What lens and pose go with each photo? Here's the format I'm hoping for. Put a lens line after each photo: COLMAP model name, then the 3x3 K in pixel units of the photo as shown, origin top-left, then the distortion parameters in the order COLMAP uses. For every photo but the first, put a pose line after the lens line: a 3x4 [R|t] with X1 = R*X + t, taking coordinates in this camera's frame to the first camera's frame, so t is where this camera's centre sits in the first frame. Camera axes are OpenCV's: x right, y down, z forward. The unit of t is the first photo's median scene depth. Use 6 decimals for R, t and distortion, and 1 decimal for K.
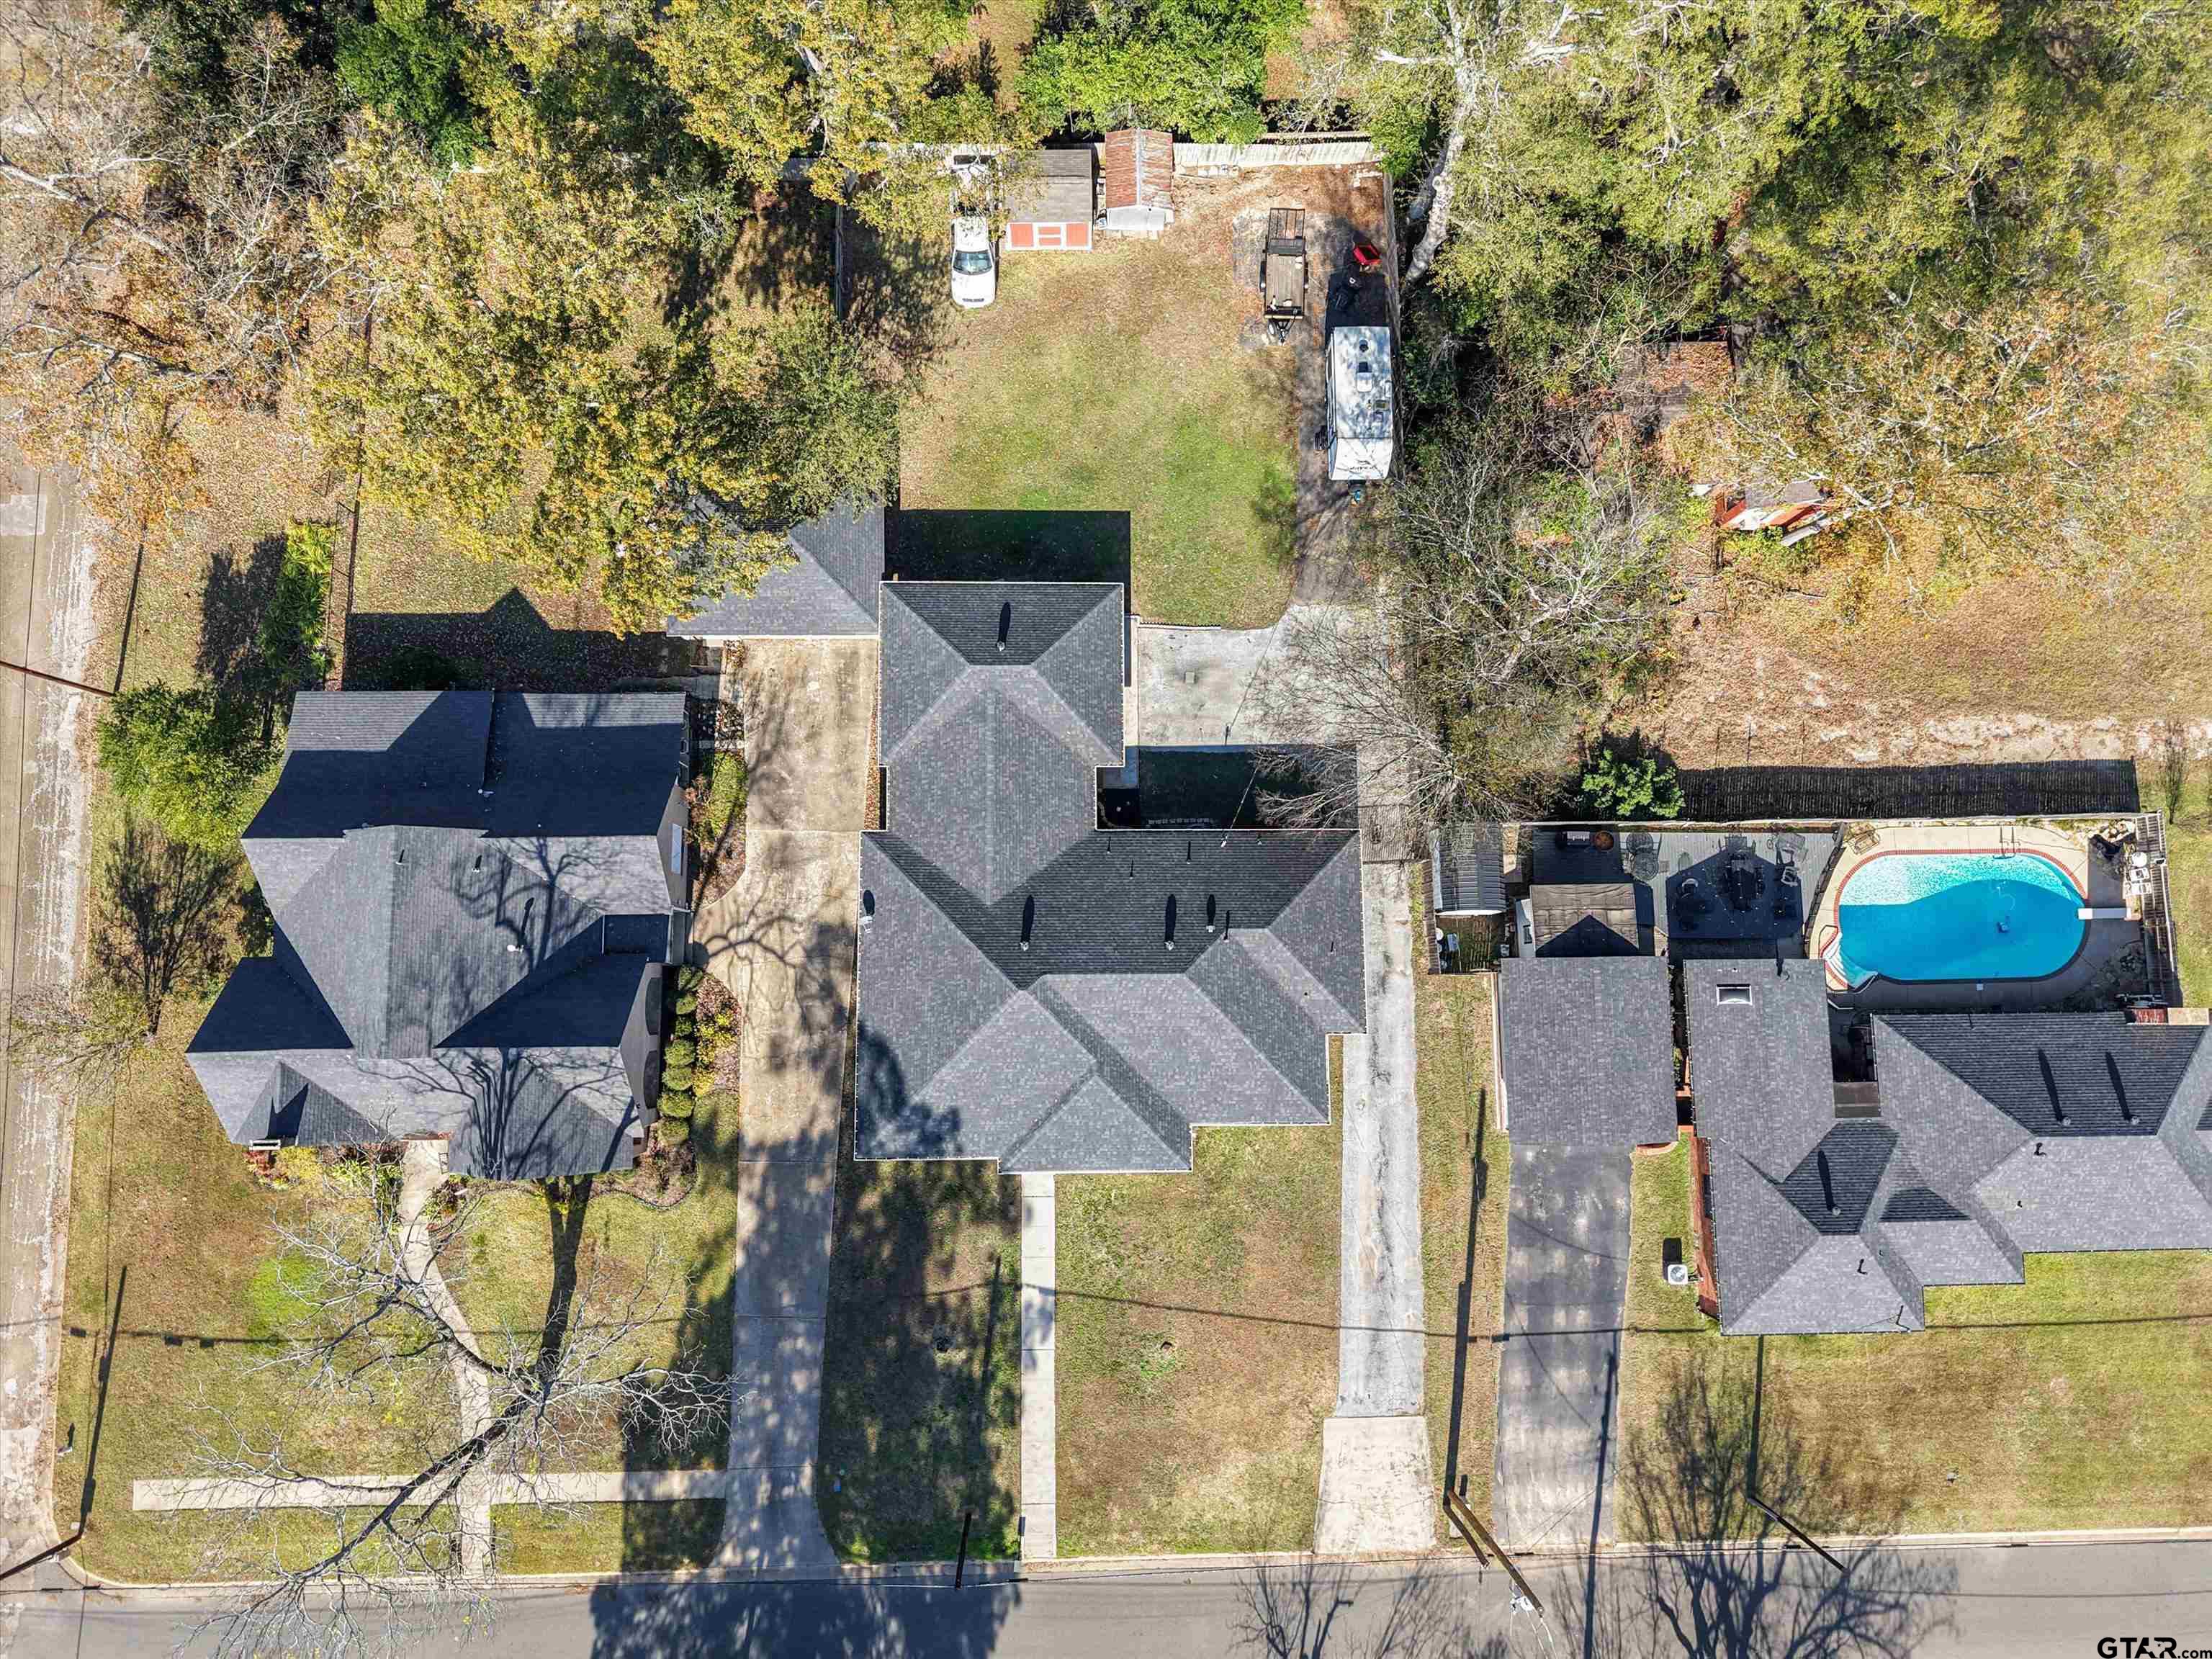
lens RADIAL K [[1508.8, 0, 1113.7], [0, 1508.8, 756.2], [0, 0, 1]] dist [0.007170, -0.001521]
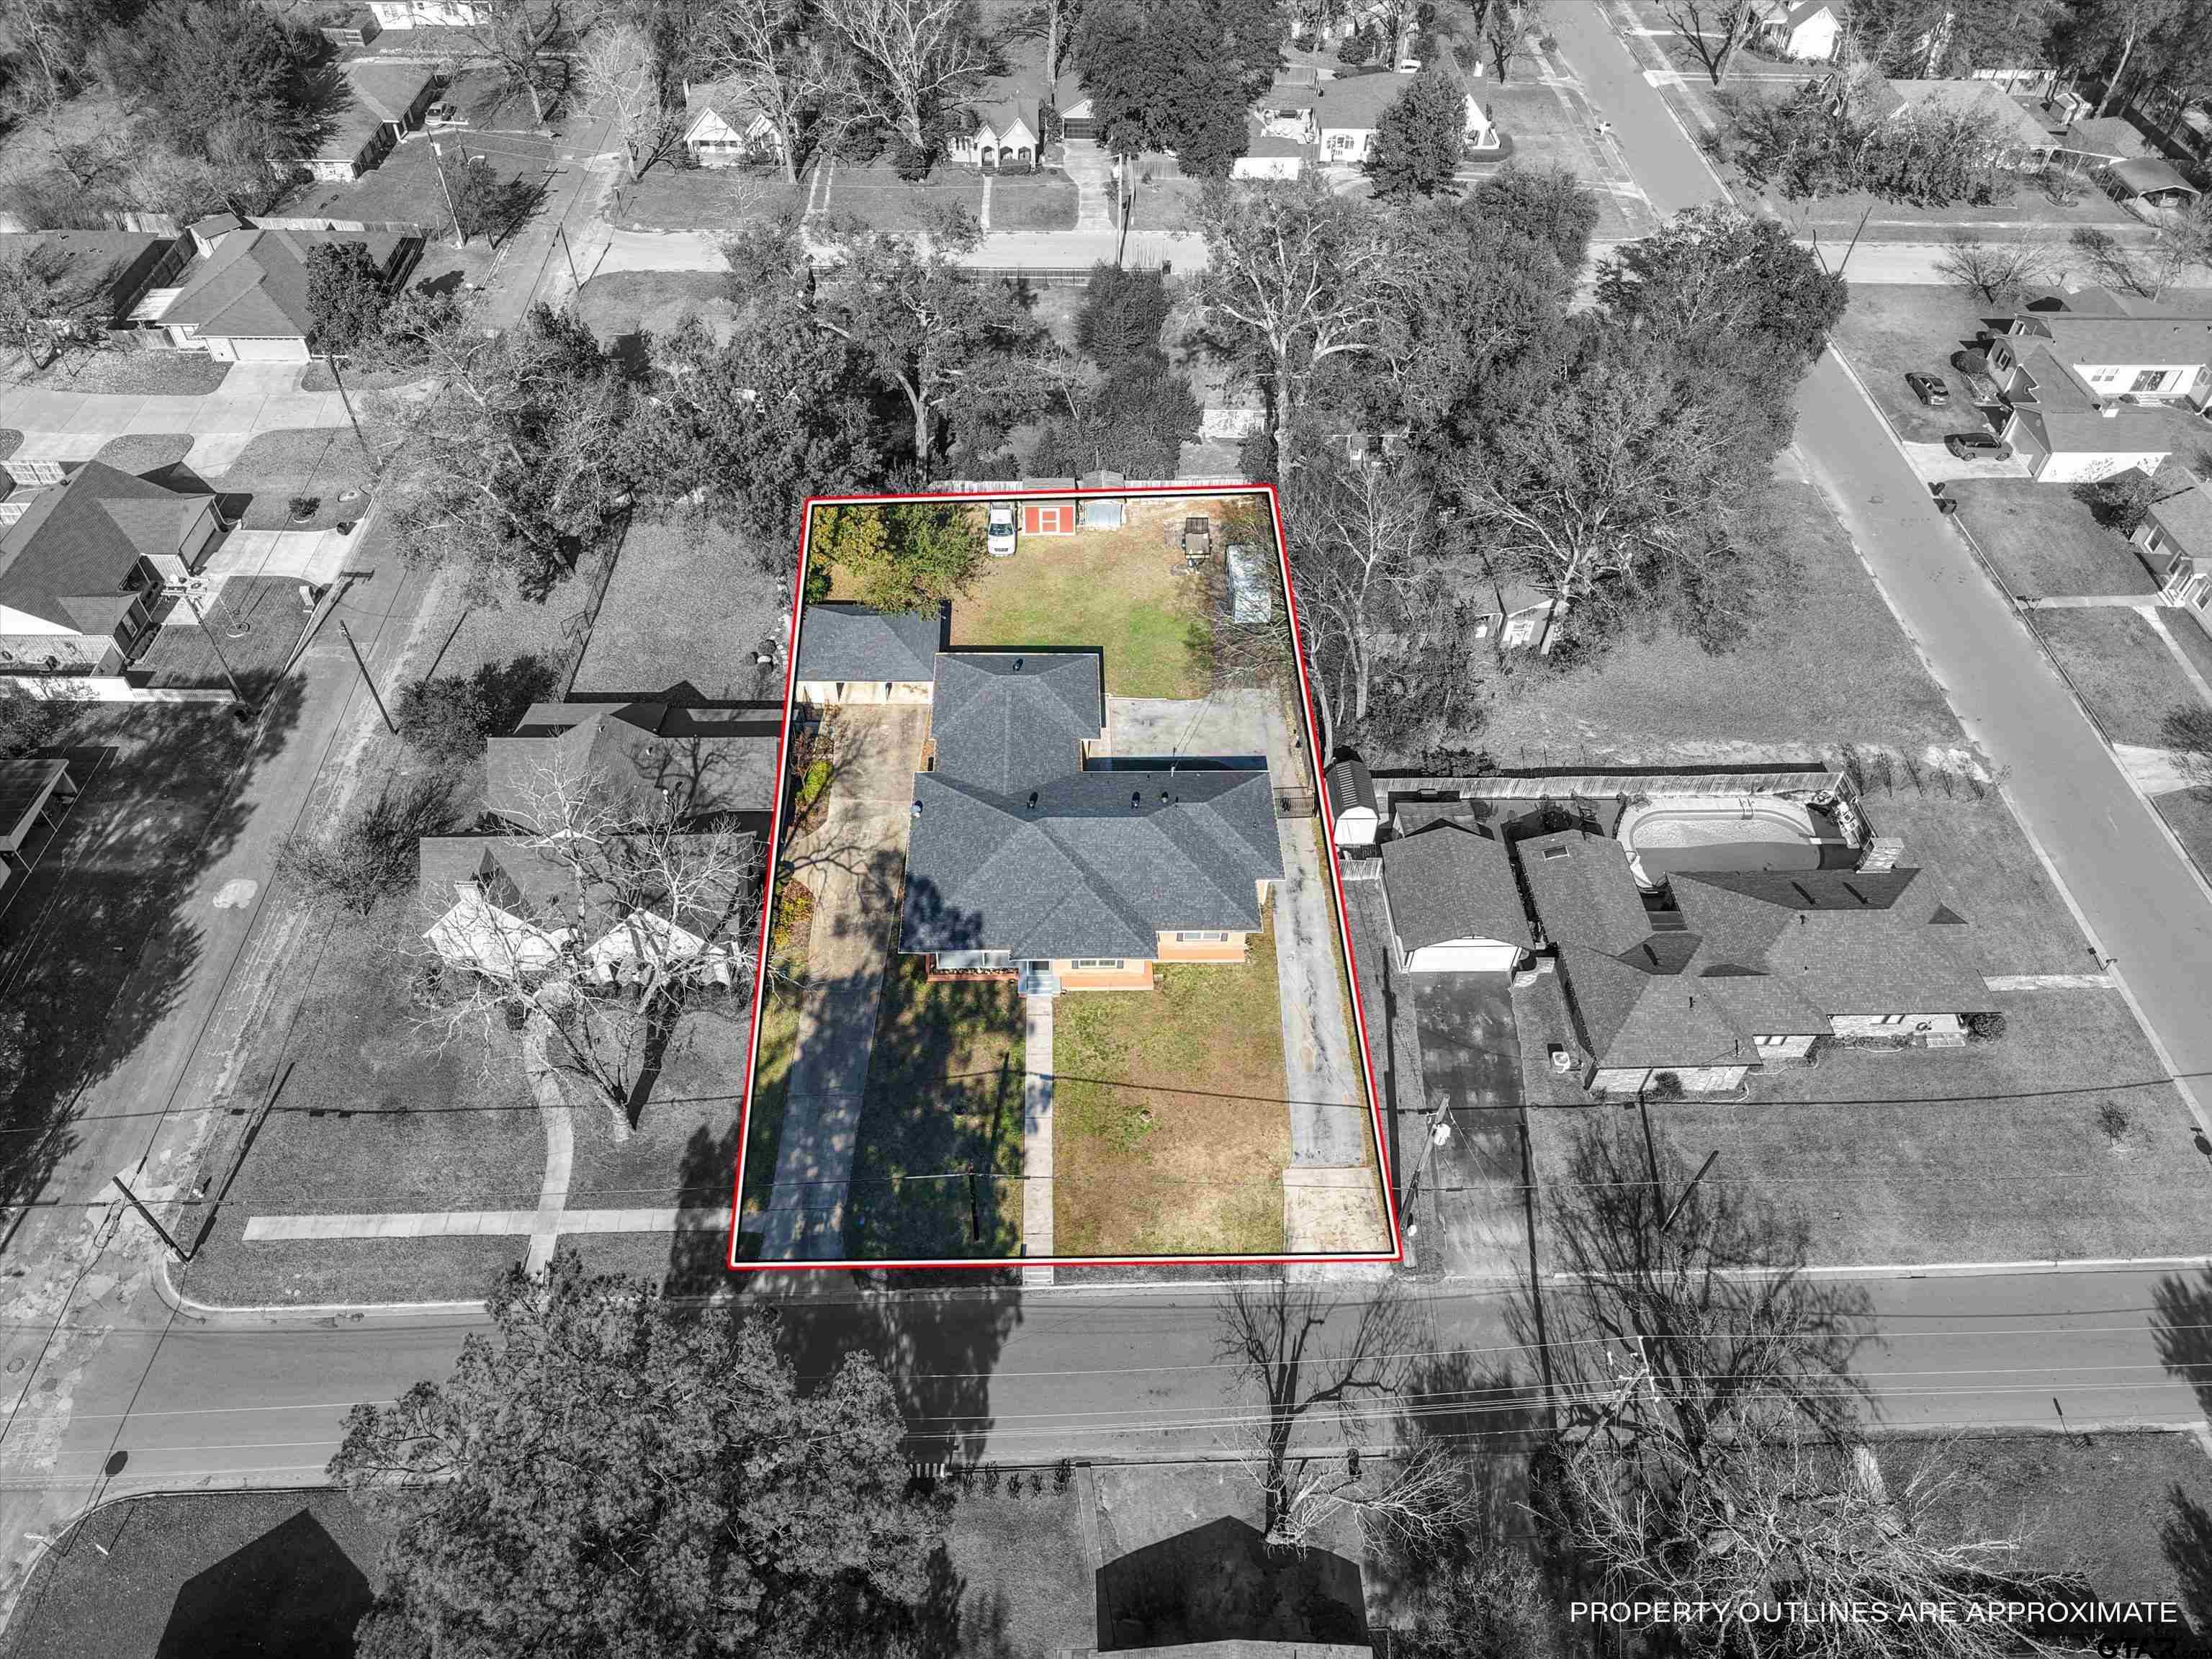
lens RADIAL K [[1495.6, 0, 1106.0], [0, 1495.6, 829.5], [0, 0, 1]] dist [0.048924, -0.054665]
pose [[0.999781, -0.017818, 0.010939, -0.005822], [0.020833, 0.804759, -0.593235, 0.911584], [0.001767, 0.593334, 0.804955, -0.092641]]
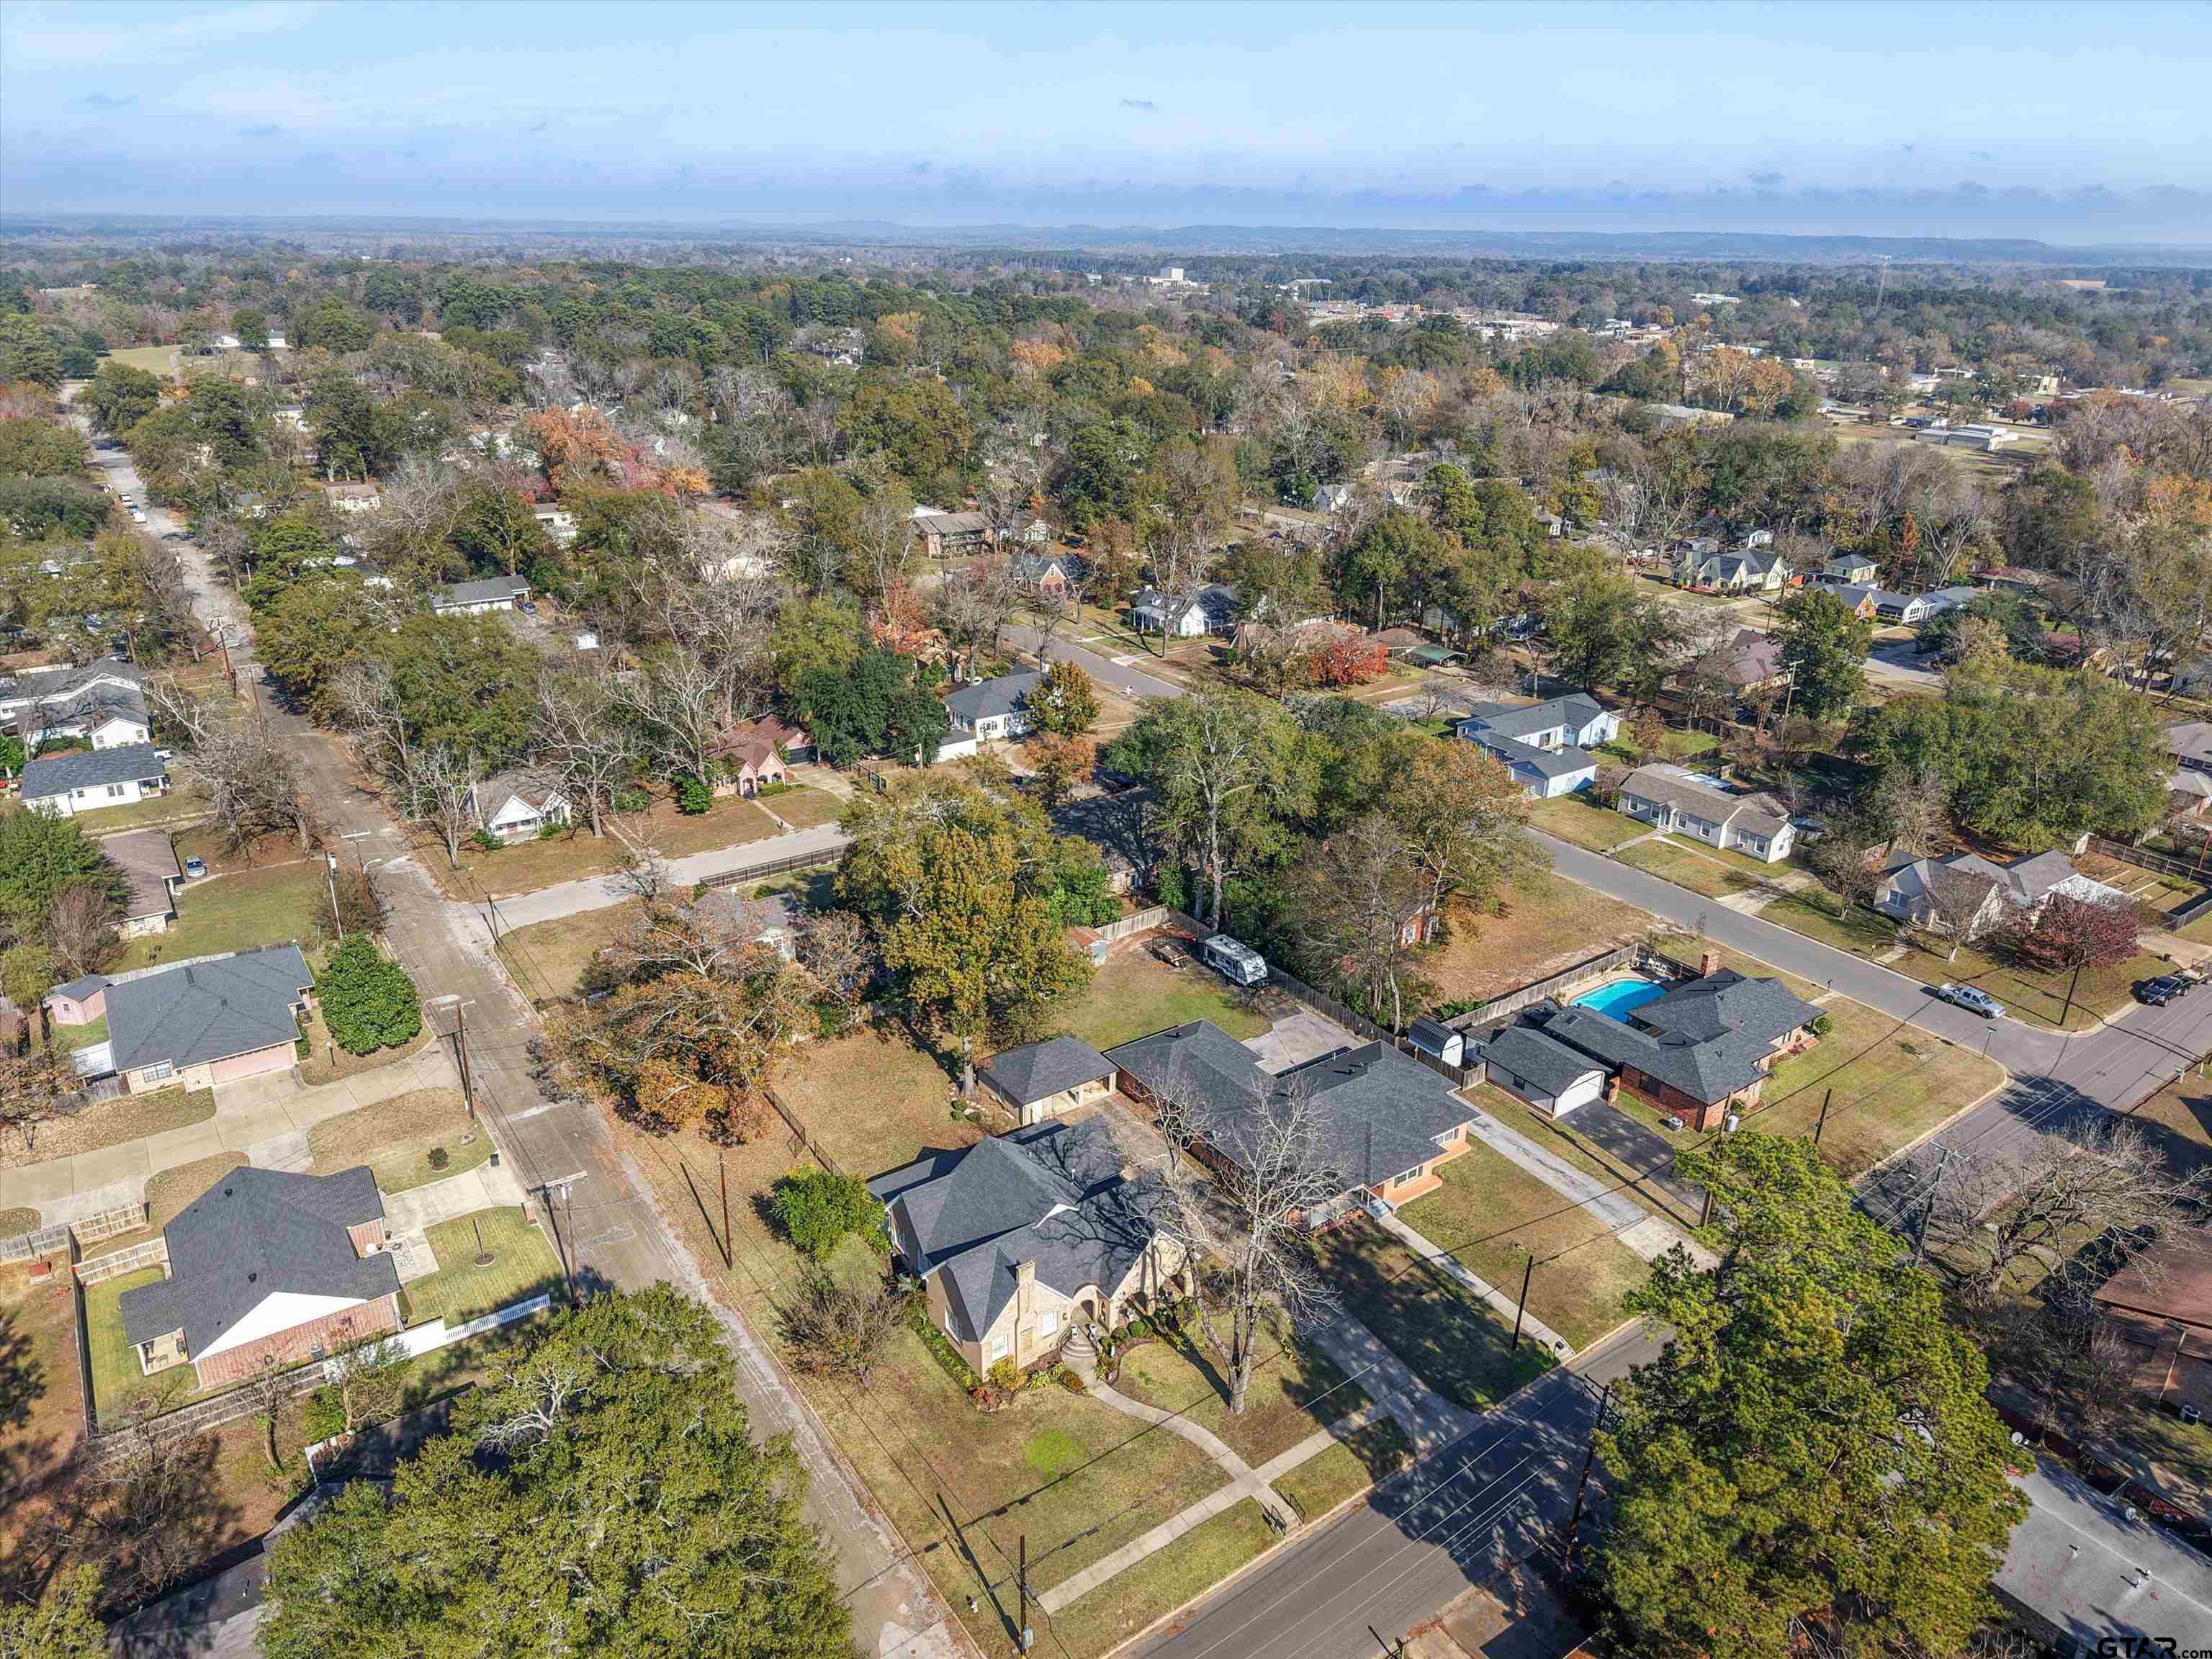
lens RADIAL K [[1487.3, 0, 1121.7], [0, 1487.3, 829.7], [0, 0, 1]] dist [0.000211, -0.000054]
pose [[0.812933, -0.227284, 0.536173, -1.069774], [0.578673, 0.418657, -0.699903, 1.076220], [-0.065396, 0.879243, 0.471863, -0.122355]]
